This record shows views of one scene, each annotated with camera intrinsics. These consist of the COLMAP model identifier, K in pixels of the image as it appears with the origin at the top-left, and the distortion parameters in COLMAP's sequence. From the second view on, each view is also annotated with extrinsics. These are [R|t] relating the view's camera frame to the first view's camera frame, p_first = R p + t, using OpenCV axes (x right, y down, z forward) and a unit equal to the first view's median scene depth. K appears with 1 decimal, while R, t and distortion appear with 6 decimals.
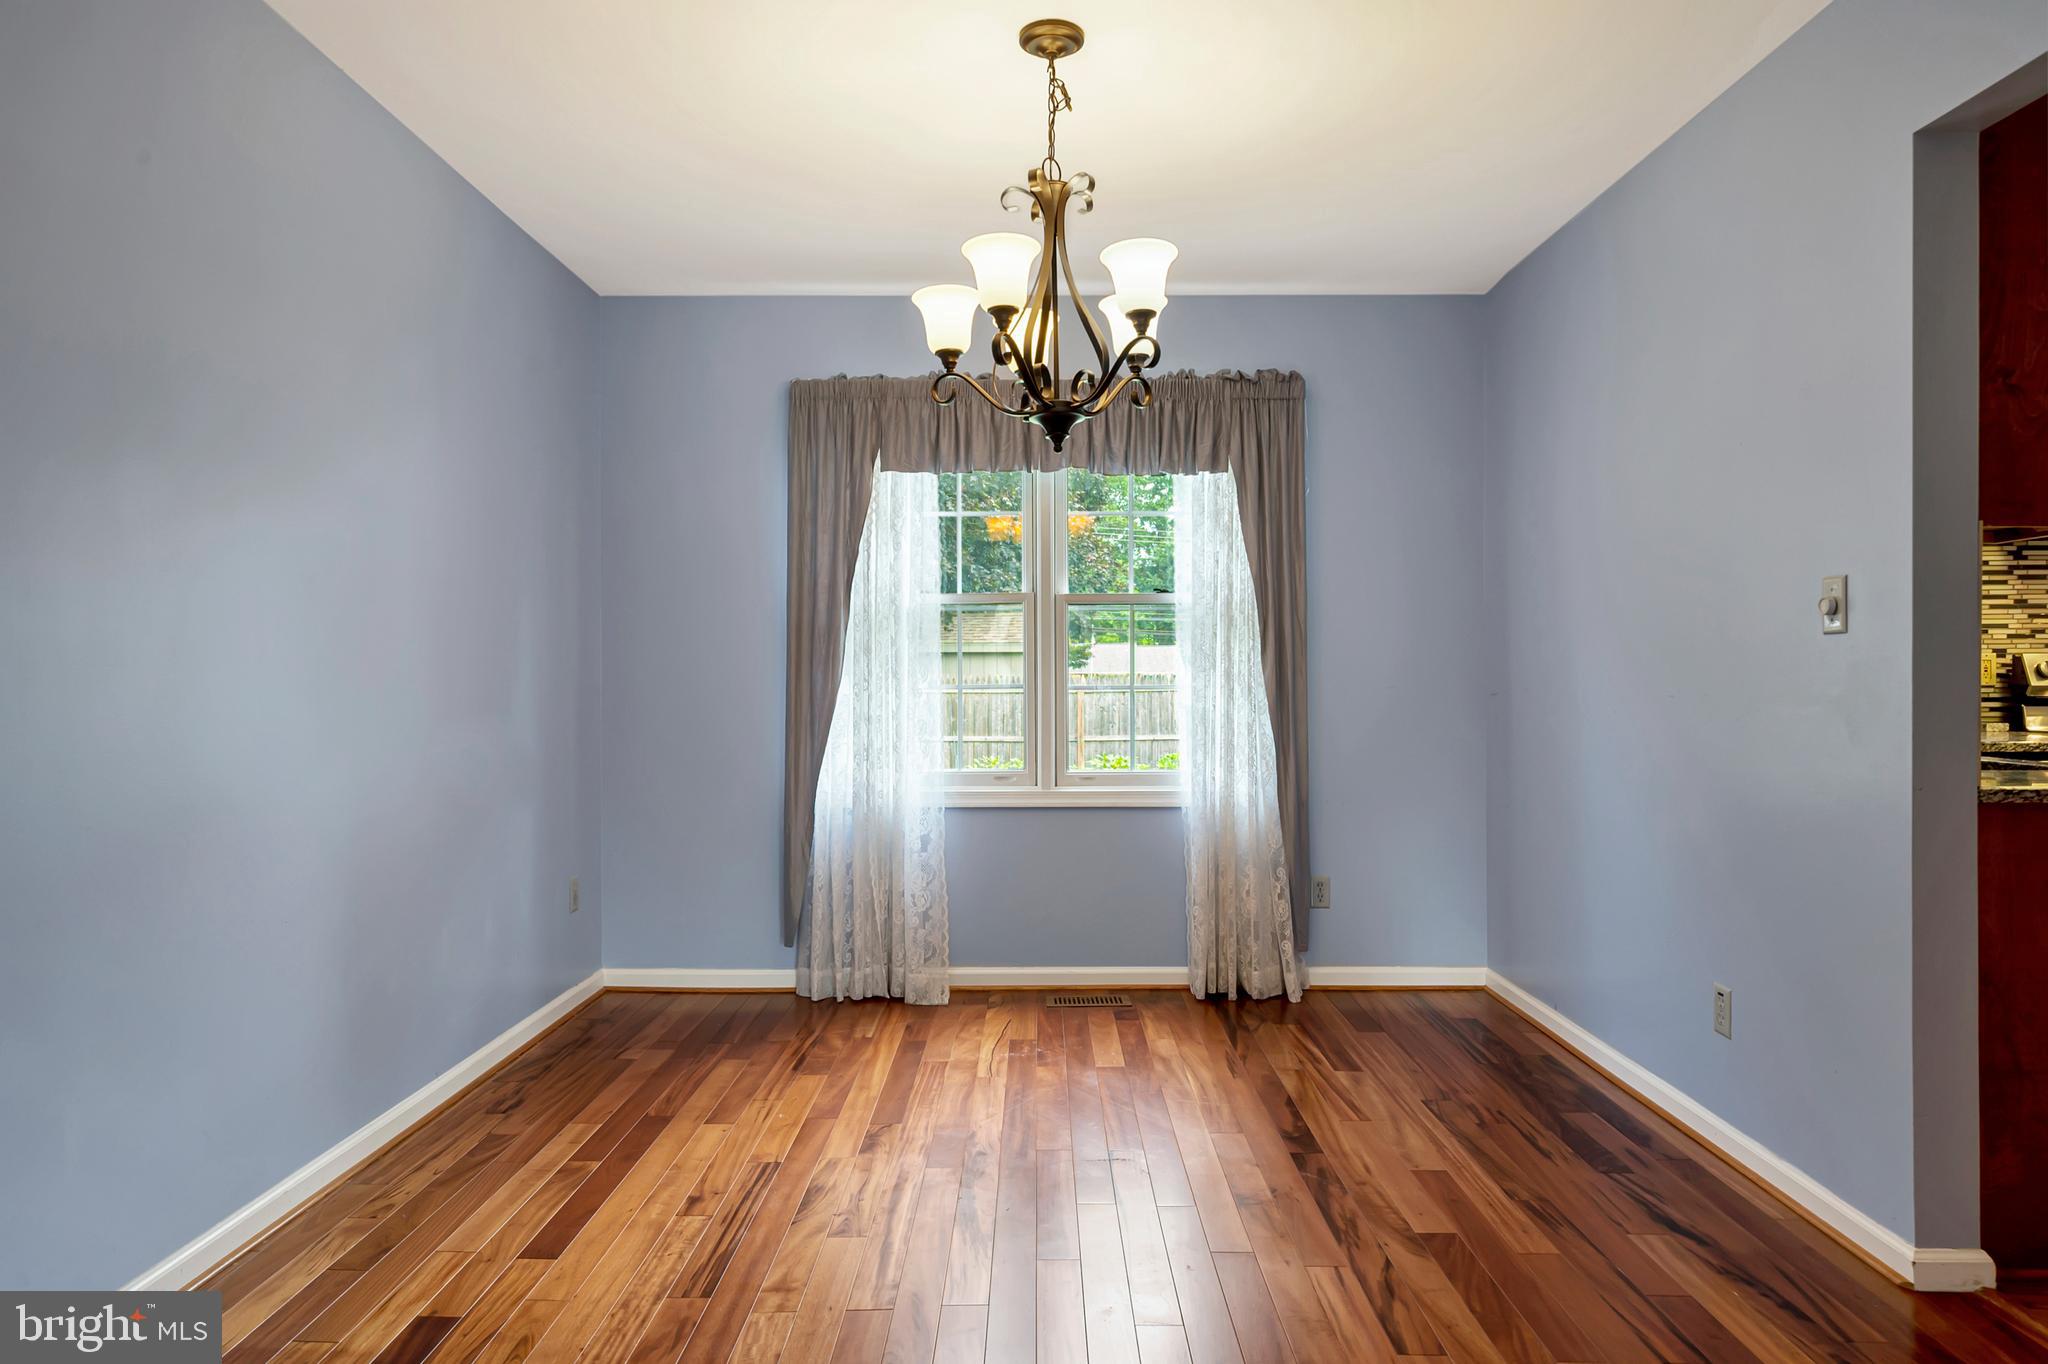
lens RADIAL K [[1253.1, 0, 1024.0], [0, 1253.1, 682.0], [0, 0, 1]] dist [-0.001771, 0.000142]
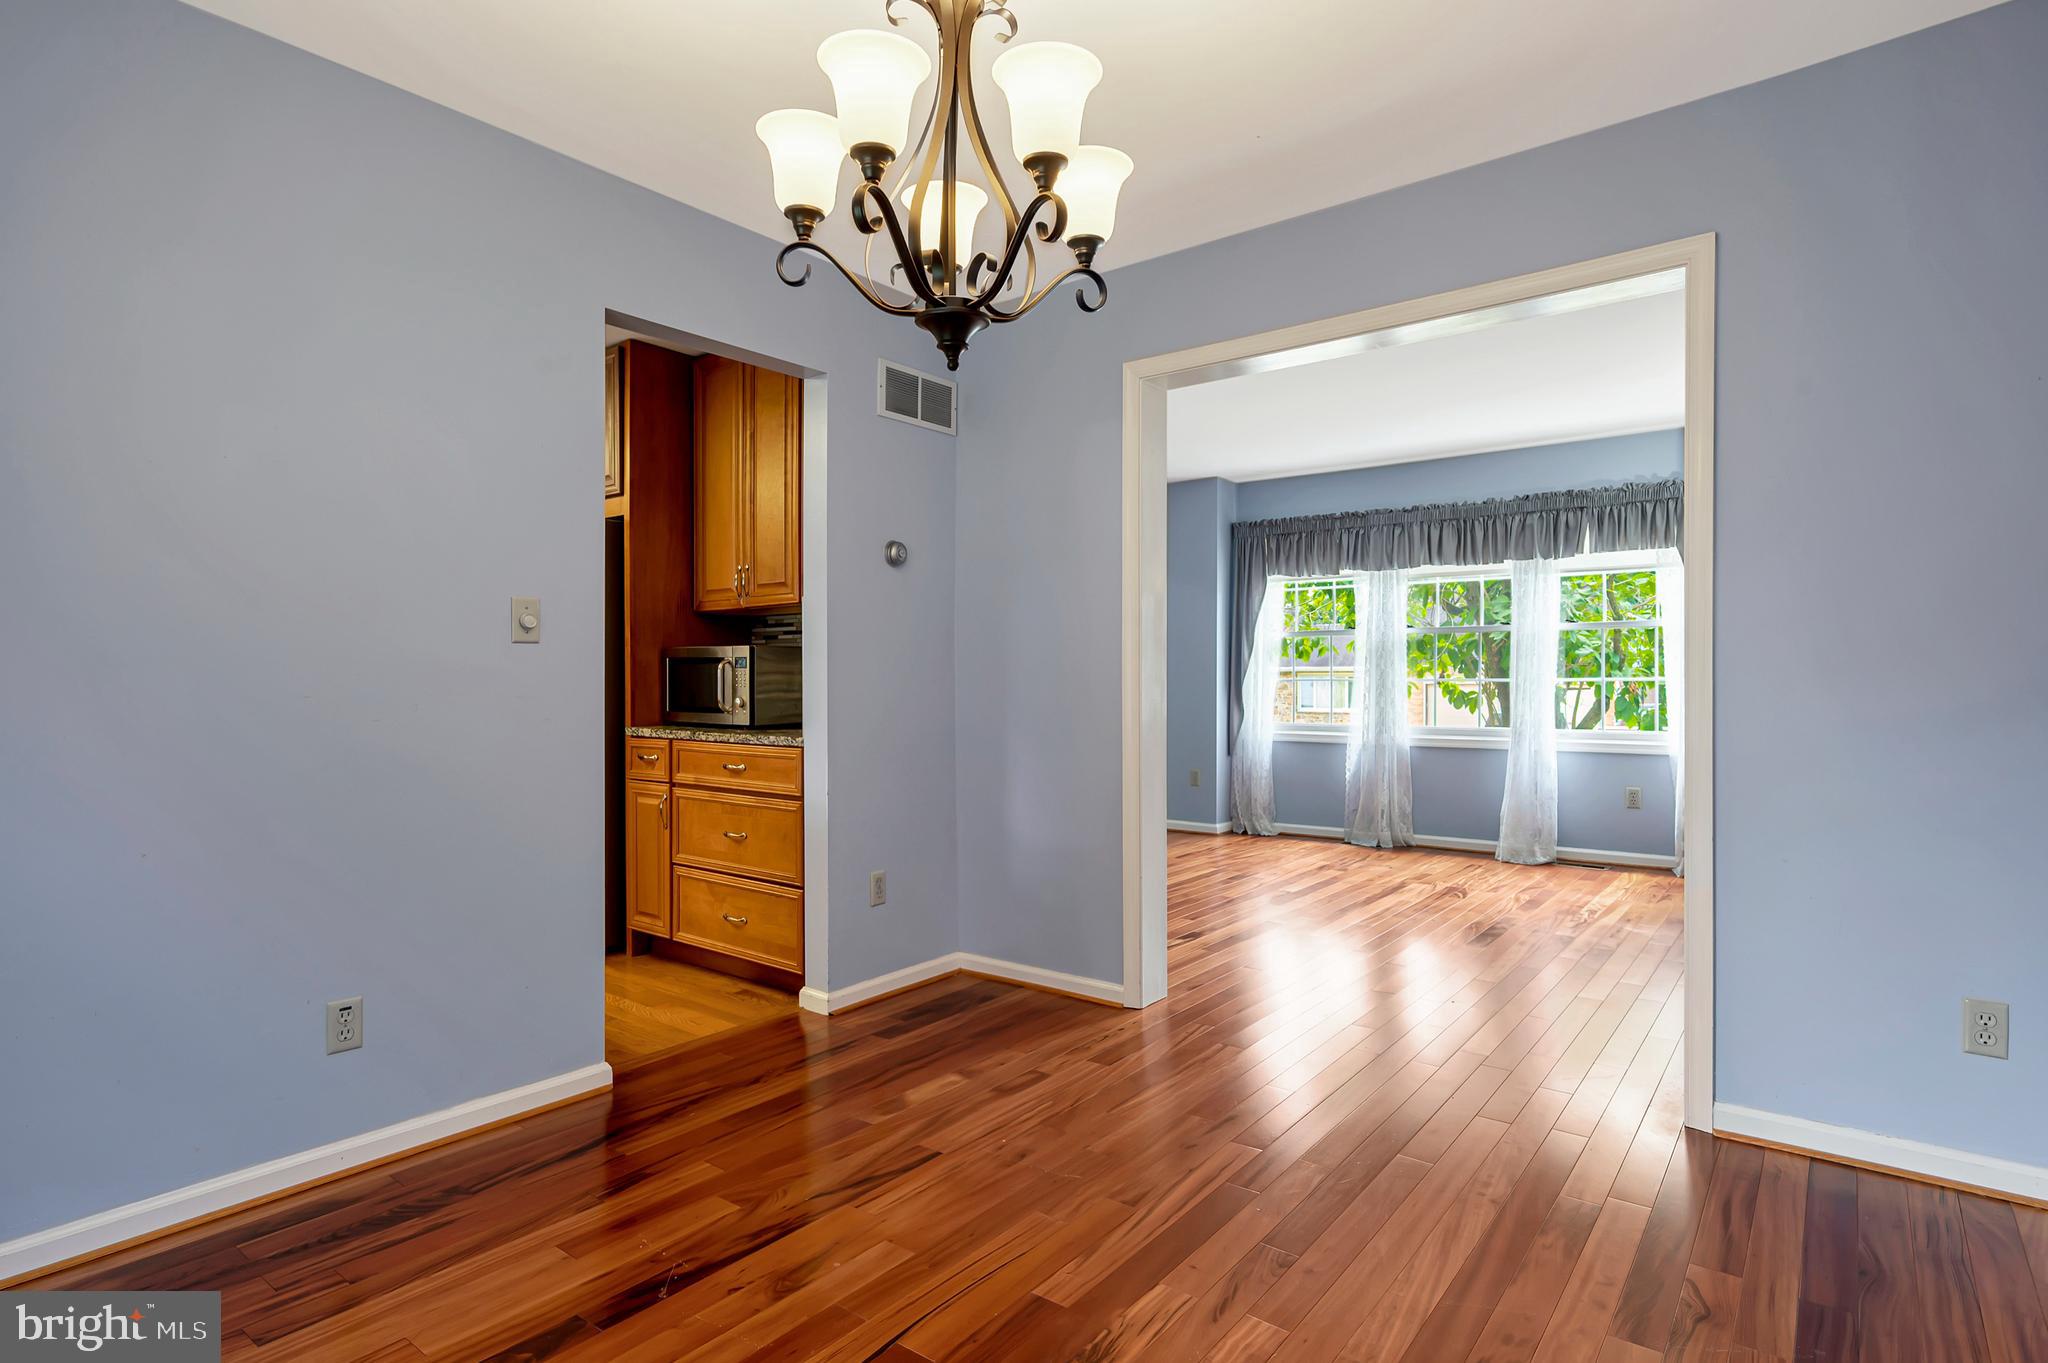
lens RADIAL K [[1060.0, 0, 1024.0], [0, 1060.0, 681.5], [0, 0, 1]] dist [-0.000045, 0.000221]
pose [[-0.791736, 0.003779, 0.610851, -0.379974], [0.007978, 0.999960, 0.004154, -0.001575], [-0.610811, 0.008162, -0.791734, 1.412241]]
